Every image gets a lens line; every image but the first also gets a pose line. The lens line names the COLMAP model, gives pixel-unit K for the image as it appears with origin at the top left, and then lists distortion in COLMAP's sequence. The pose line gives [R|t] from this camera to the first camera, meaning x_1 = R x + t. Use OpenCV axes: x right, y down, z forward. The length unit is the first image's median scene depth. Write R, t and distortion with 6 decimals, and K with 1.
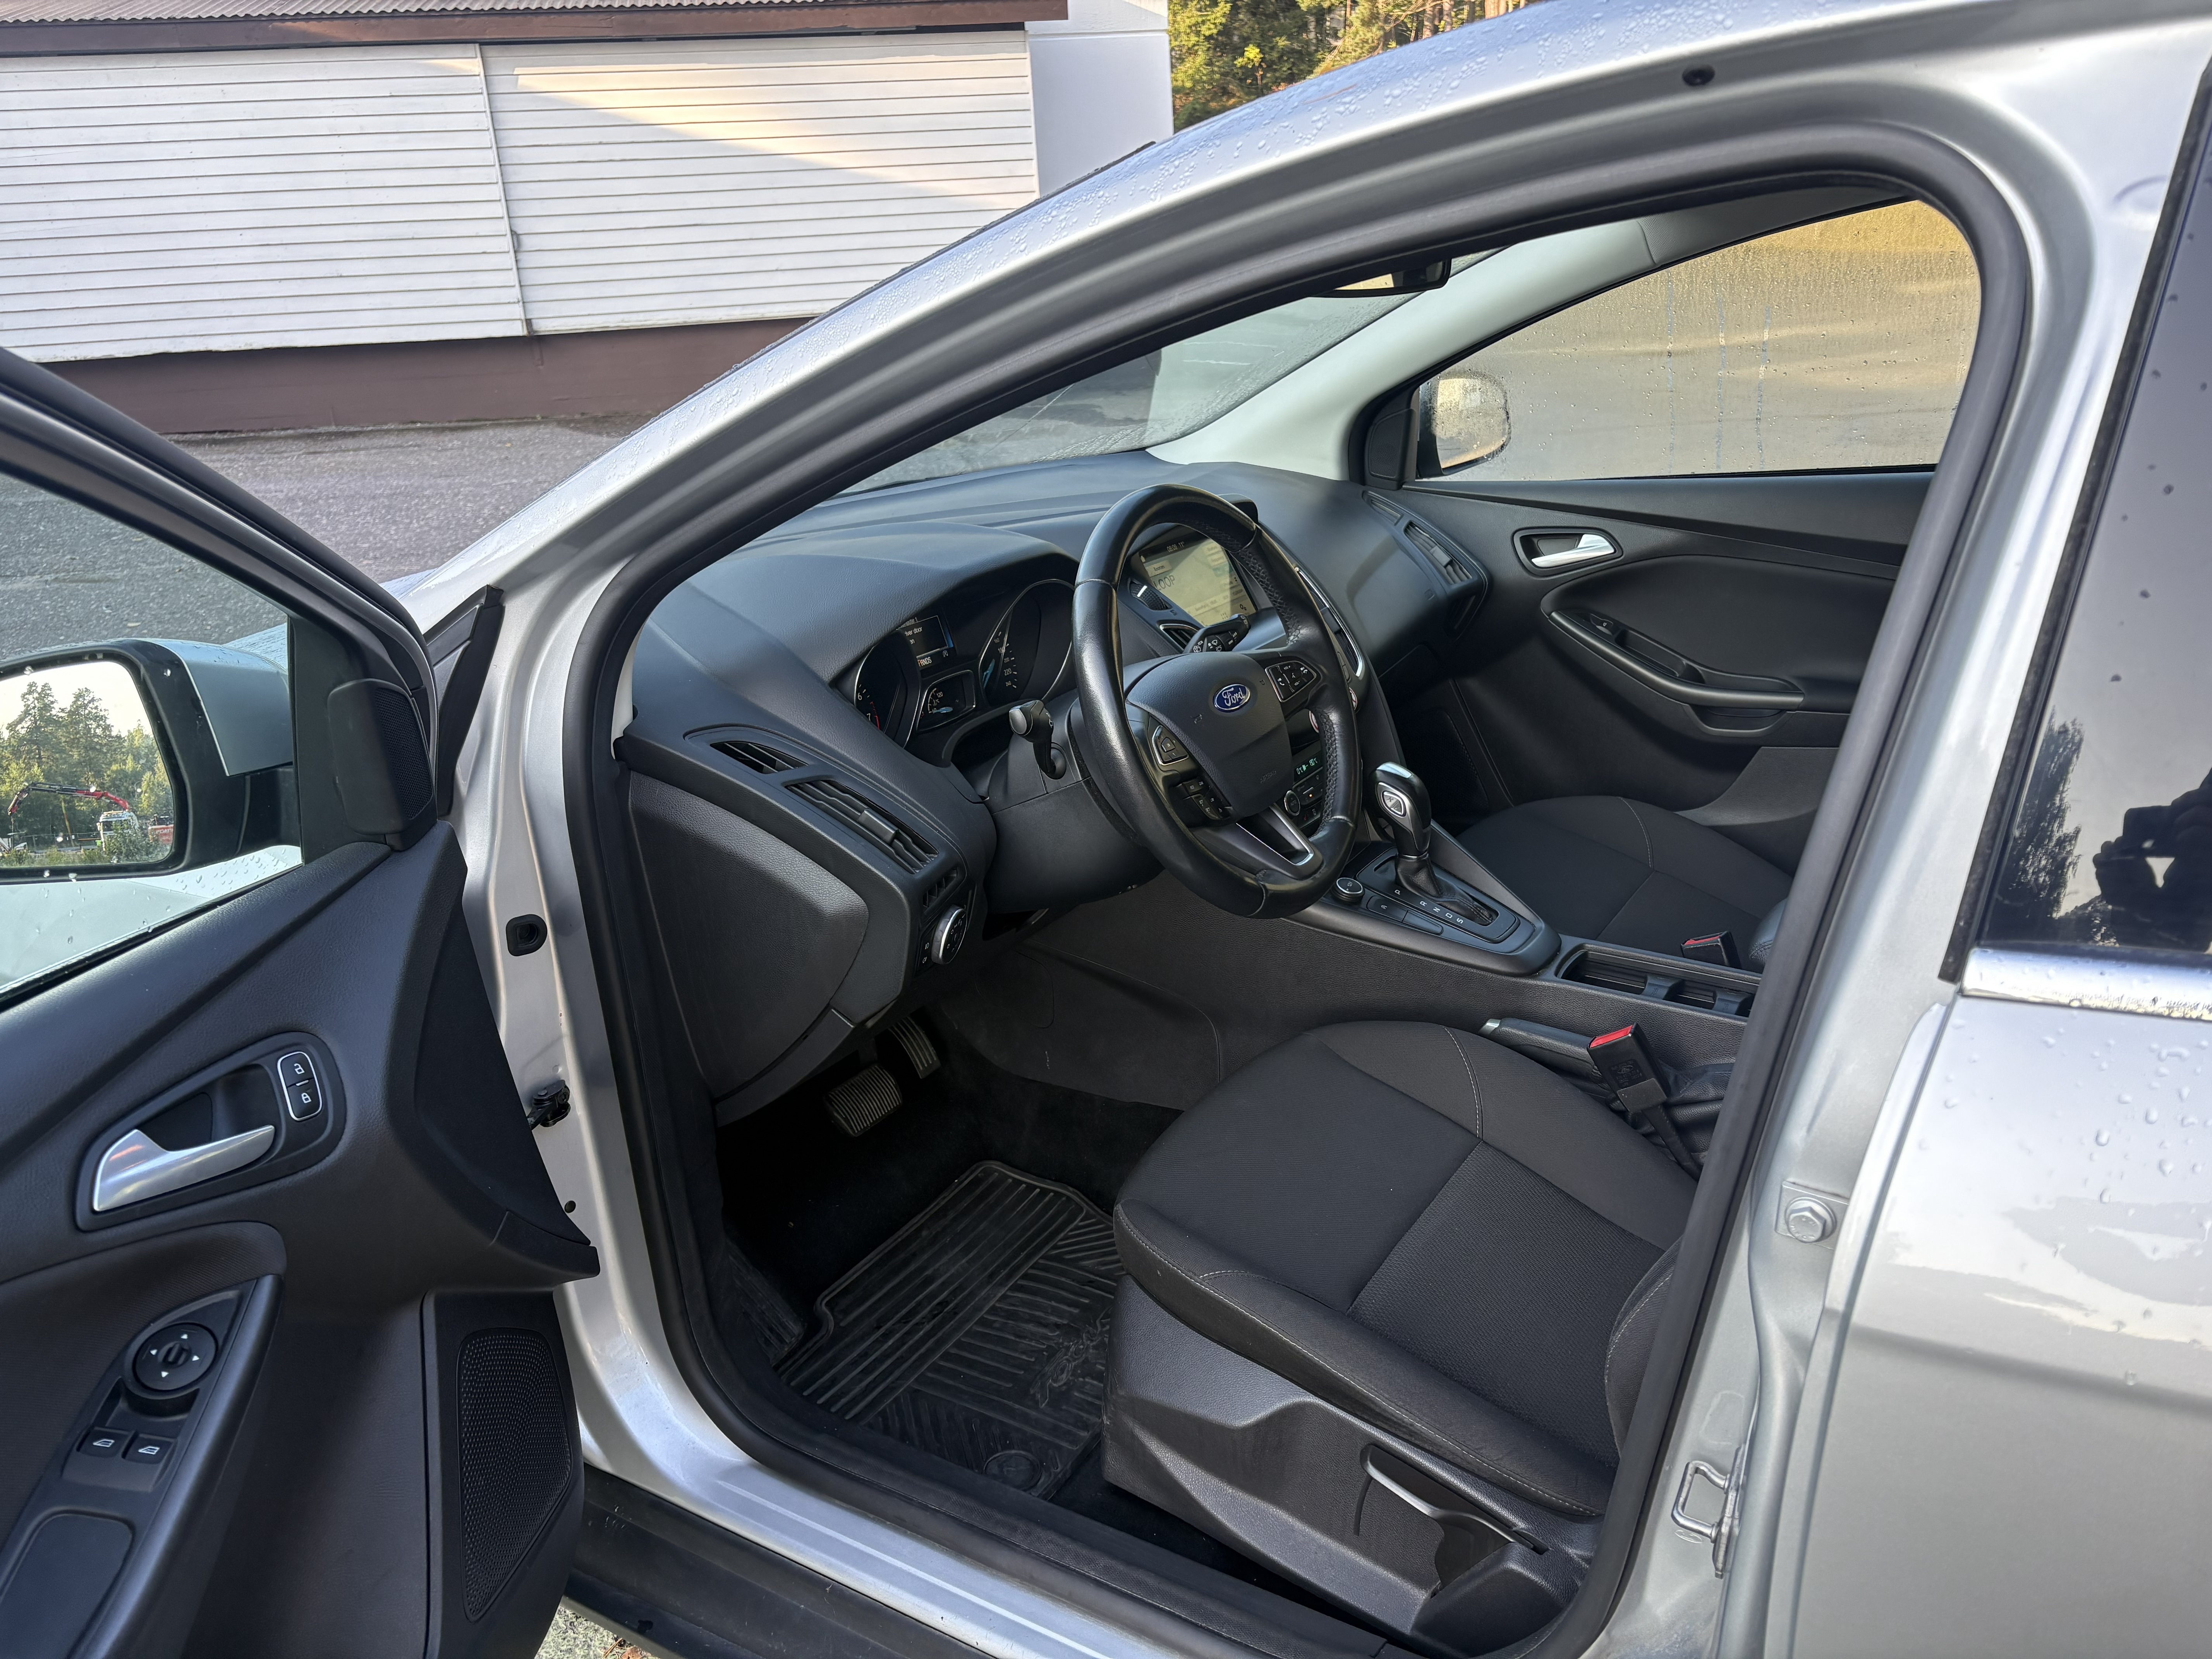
lens RADIAL K [[1679.3, 0, 1117.8], [0, 1679.3, 823.1], [0, 0, 1]] dist [0.042202, -0.027148]
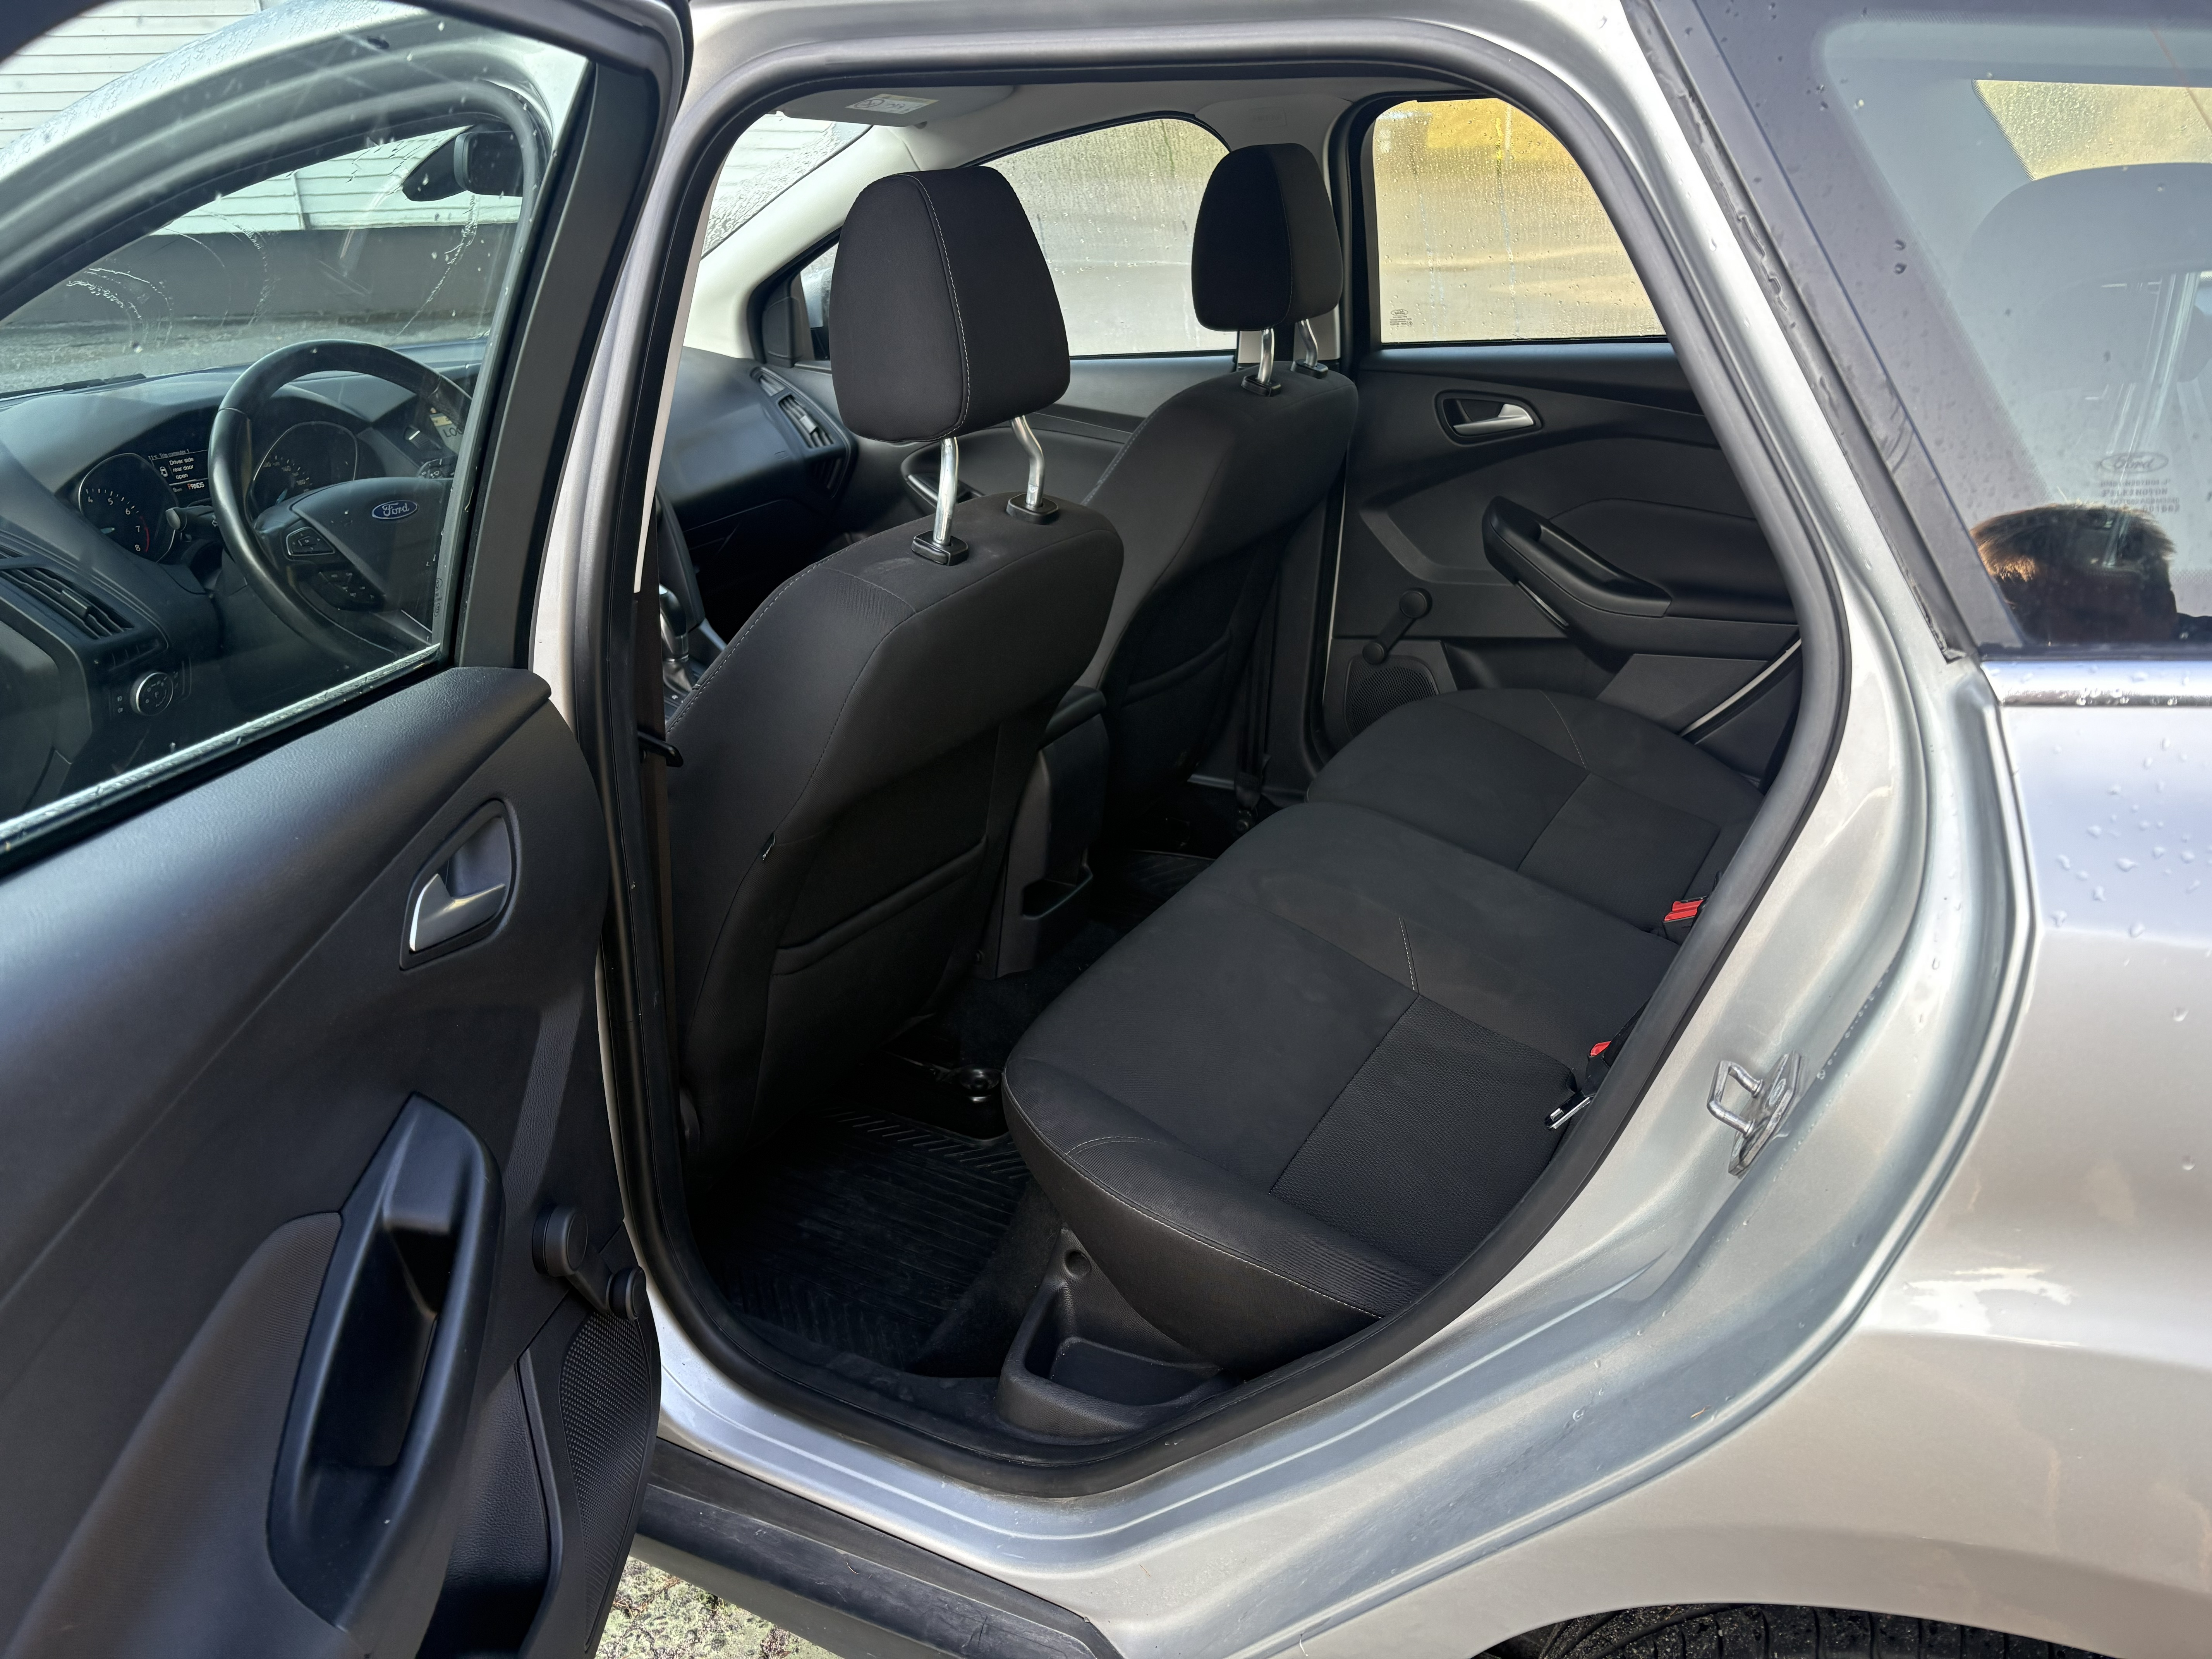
lens RADIAL K [[1679.3, 0, 1174.4], [0, 1679.3, 866.2], [0, 0, 1]] dist [0.042202, -0.027148]
pose [[0.998257, -0.005800, 0.058734, 0.376771], [0.001741, 0.997620, 0.068933, 0.069206], [-0.058995, -0.068710, 0.995891, -0.213343]]
